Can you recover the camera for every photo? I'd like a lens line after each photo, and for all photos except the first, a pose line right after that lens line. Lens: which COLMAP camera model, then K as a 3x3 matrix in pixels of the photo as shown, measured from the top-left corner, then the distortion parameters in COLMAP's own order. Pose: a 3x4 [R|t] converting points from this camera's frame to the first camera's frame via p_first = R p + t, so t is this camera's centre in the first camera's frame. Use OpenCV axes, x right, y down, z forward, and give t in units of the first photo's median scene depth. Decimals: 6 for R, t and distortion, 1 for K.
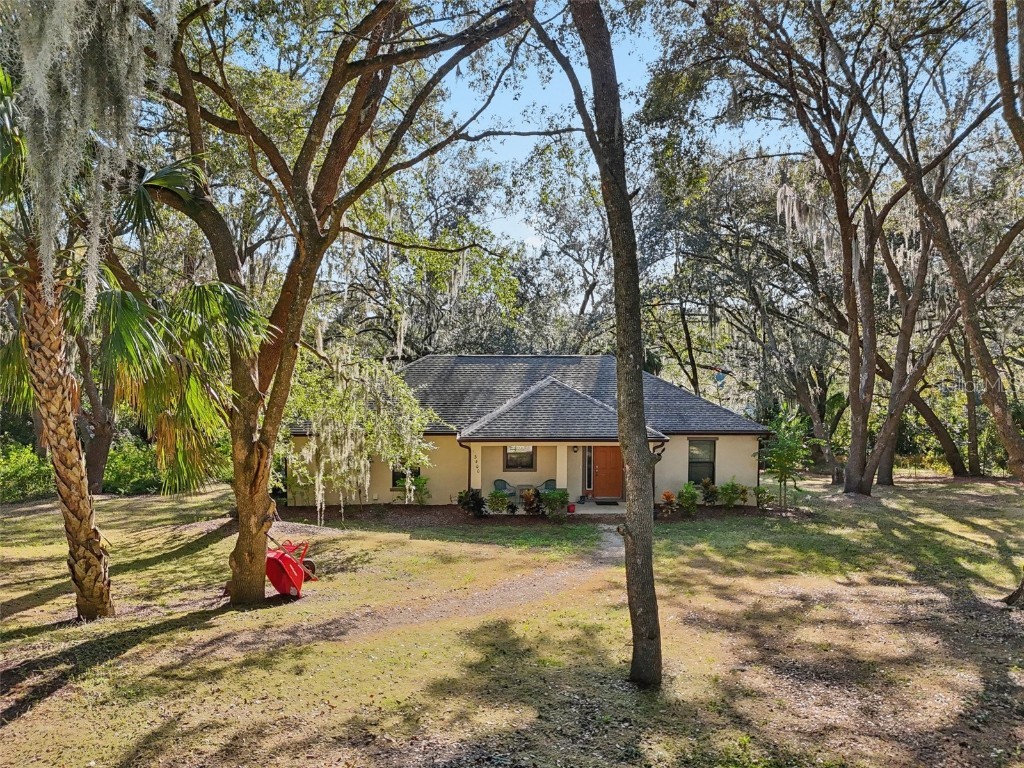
lens RADIAL K [[786.5, 0, 512.4], [0, 786.5, 388.9], [0, 0, 1]] dist [0.072601, -0.071378]
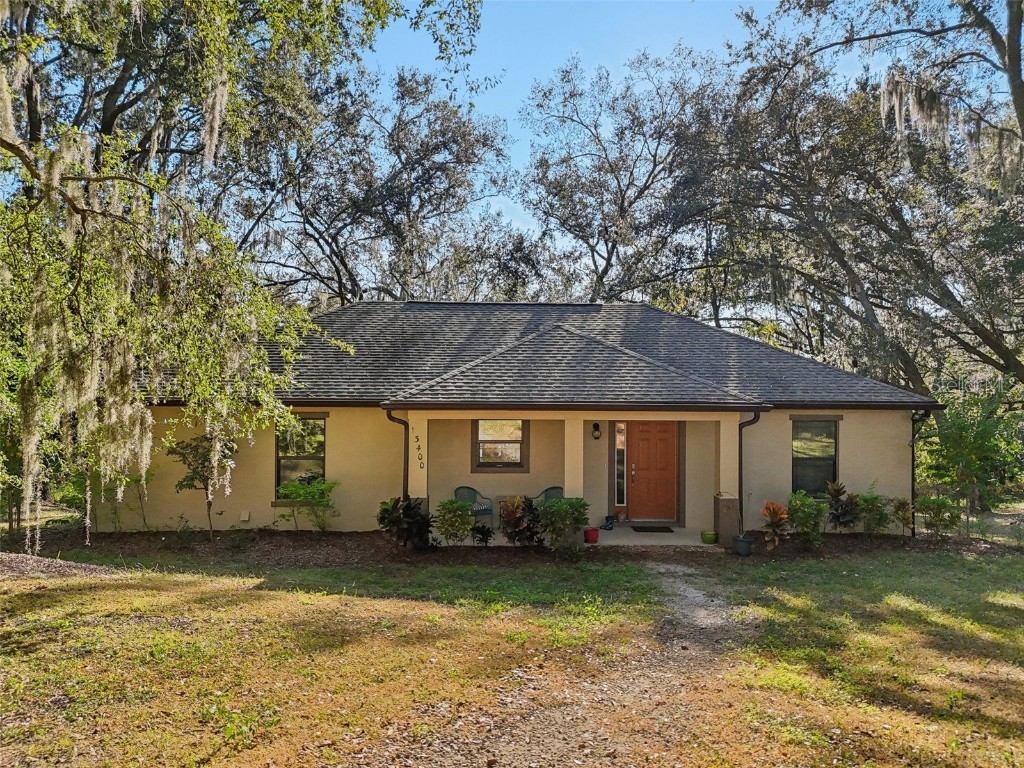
lens RADIAL K [[786.5, 0, 511.8], [0, 786.5, 380.4], [0, 0, 1]] dist [0.072601, -0.071378]
pose [[0.999998, 0.001988, -0.000274, 0.019425], [-0.002004, 0.996616, -0.082177, 0.090975], [0.000109, 0.082177, 0.996618, 0.450733]]
